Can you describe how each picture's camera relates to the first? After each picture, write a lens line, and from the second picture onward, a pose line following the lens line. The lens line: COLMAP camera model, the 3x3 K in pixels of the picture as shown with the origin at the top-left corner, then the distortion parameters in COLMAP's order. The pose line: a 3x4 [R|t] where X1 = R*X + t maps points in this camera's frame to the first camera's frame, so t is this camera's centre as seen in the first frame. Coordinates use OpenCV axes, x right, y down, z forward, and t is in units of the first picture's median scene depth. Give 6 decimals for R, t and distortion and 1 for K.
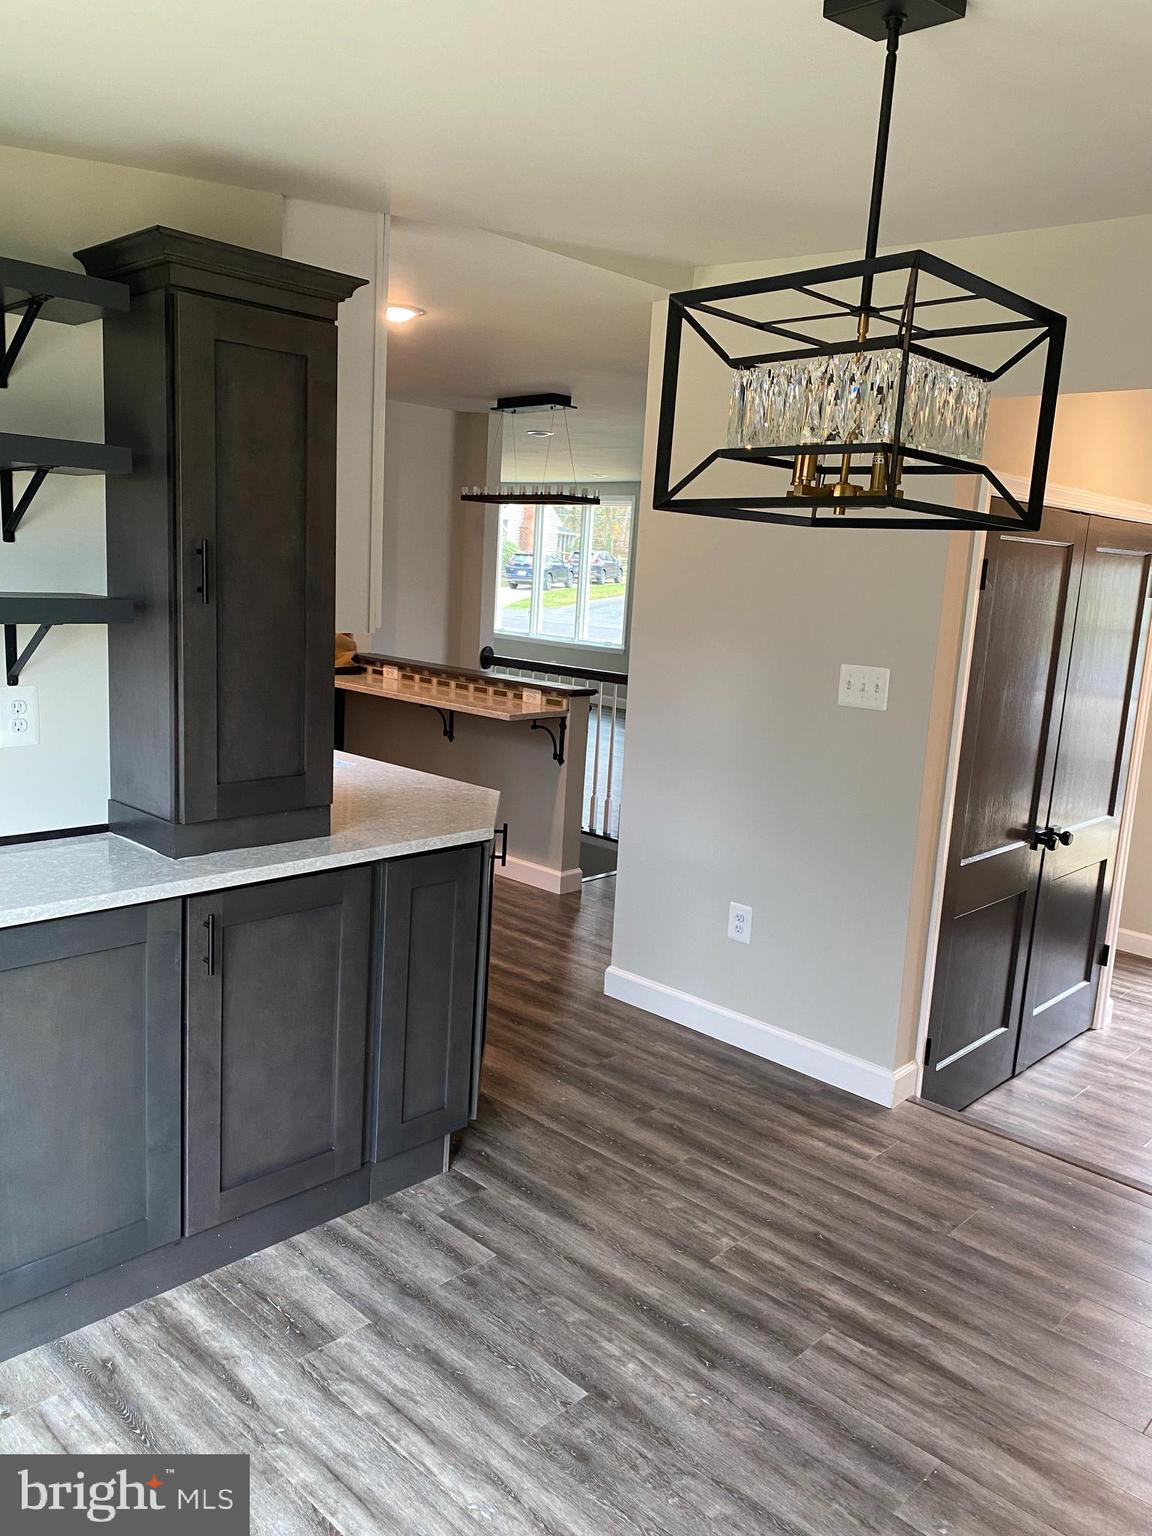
lens RADIAL K [[1192.3, 0, 573.7], [0, 1192.3, 707.1], [0, 0, 1]] dist [0.006796, 0.009872]
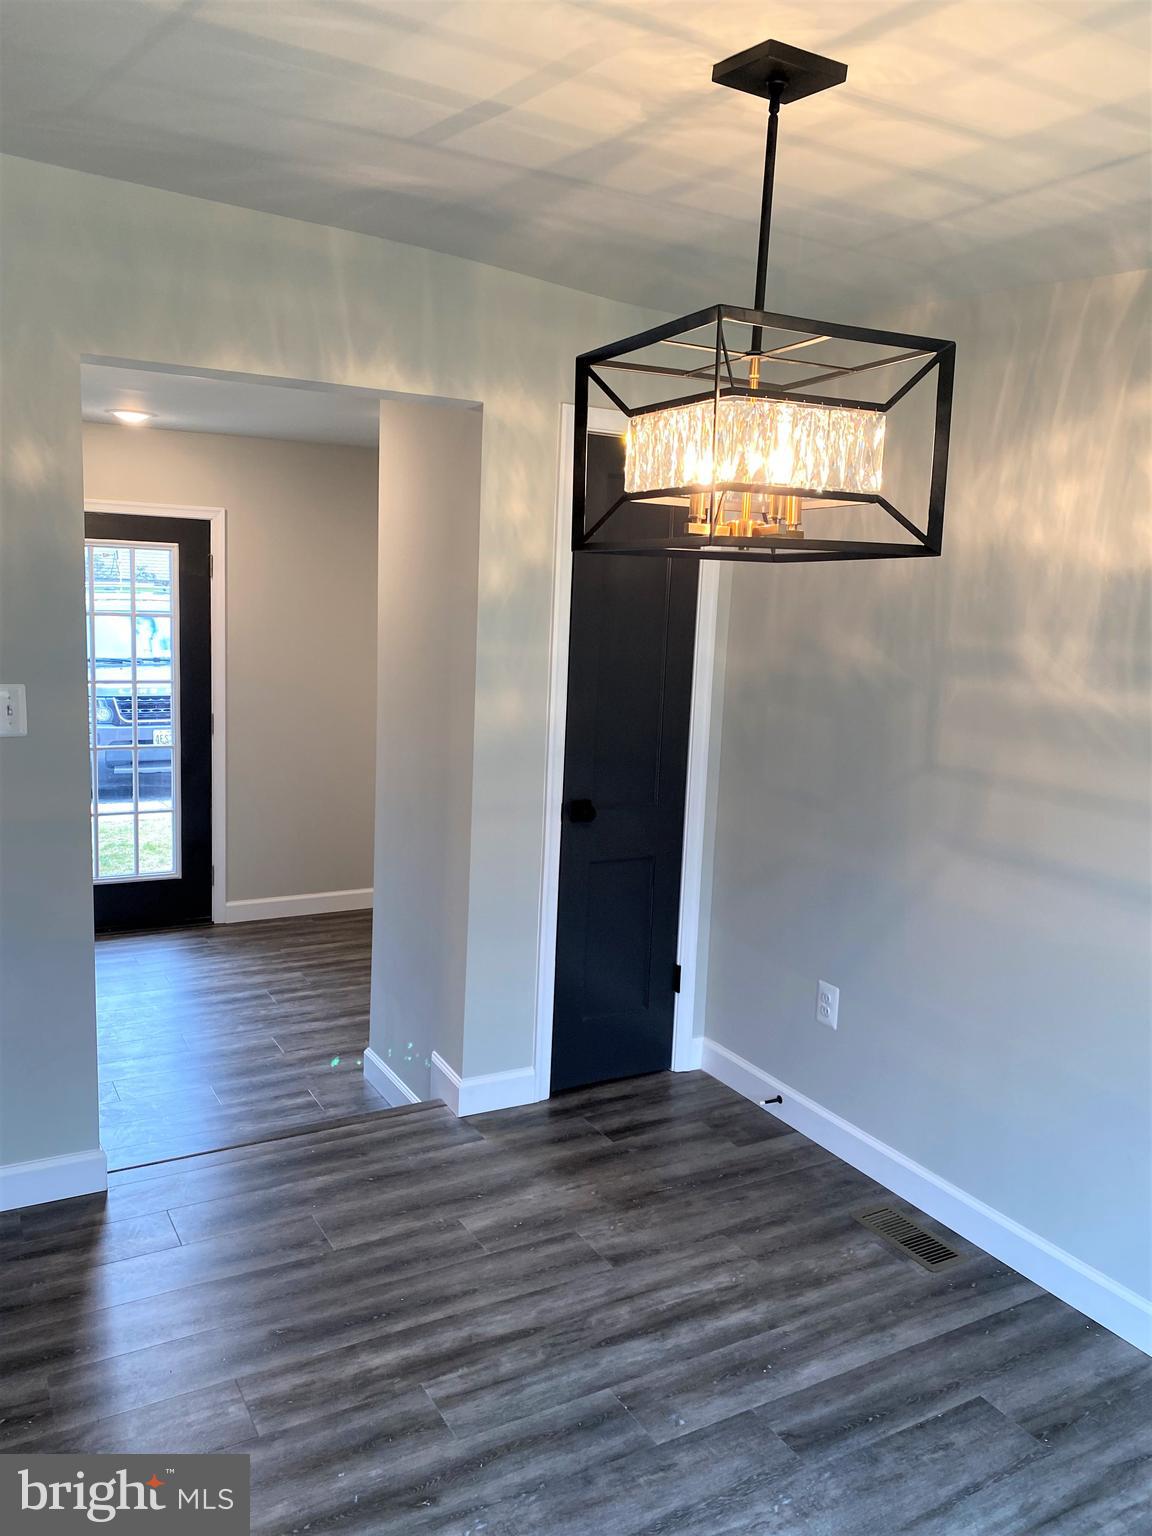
lens RADIAL K [[1176.6, 0, 561.7], [0, 1176.6, 769.5], [0, 0, 1]] dist [0.003773, 0.010718]
pose [[0.297093, -0.193741, 0.934987, -0.514043], [0.100282, 0.980115, 0.171228, -0.101069], [-0.949568, 0.042891, 0.310614, 0.570637]]
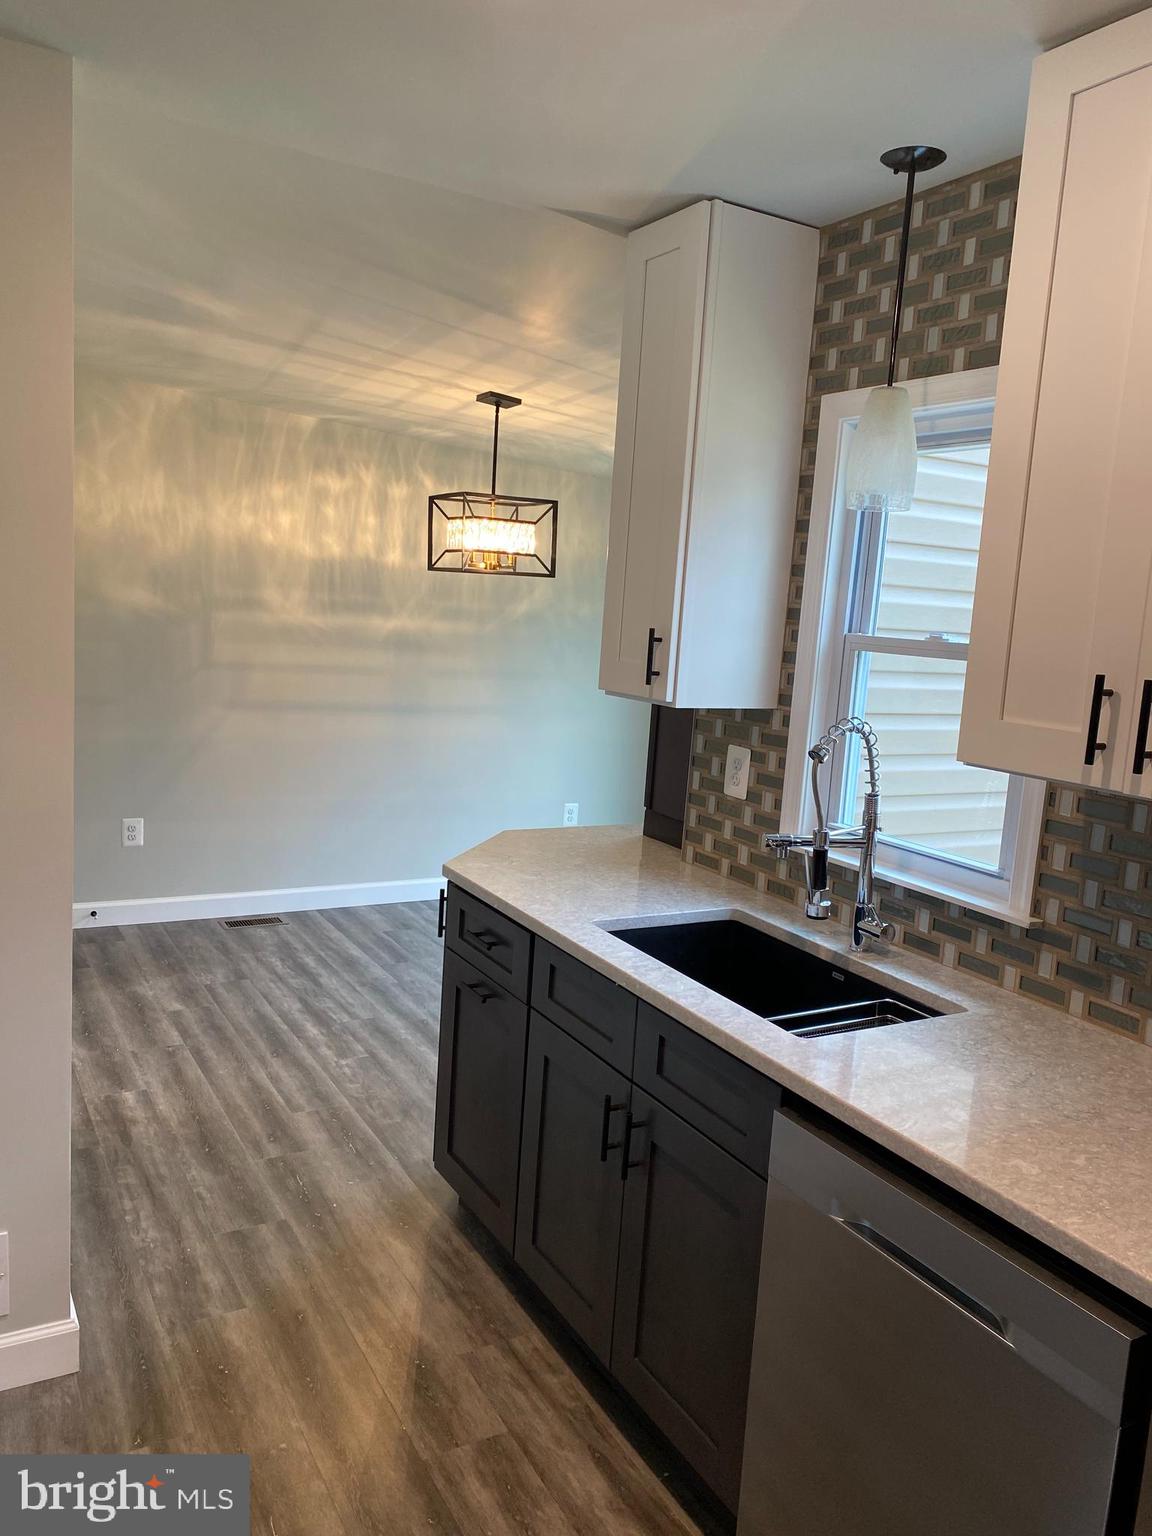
lens RADIAL K [[1164.1, 0, 576.0], [0, 1164.1, 768.0], [0, 0, 1]] dist [0.155255, -0.383067]
pose [[-0.949615, -0.157357, 0.271054, -0.489659], [-0.077821, 0.956127, 0.282428, -0.317304], [-0.303604, 0.247104, -0.920198, 2.291579]]
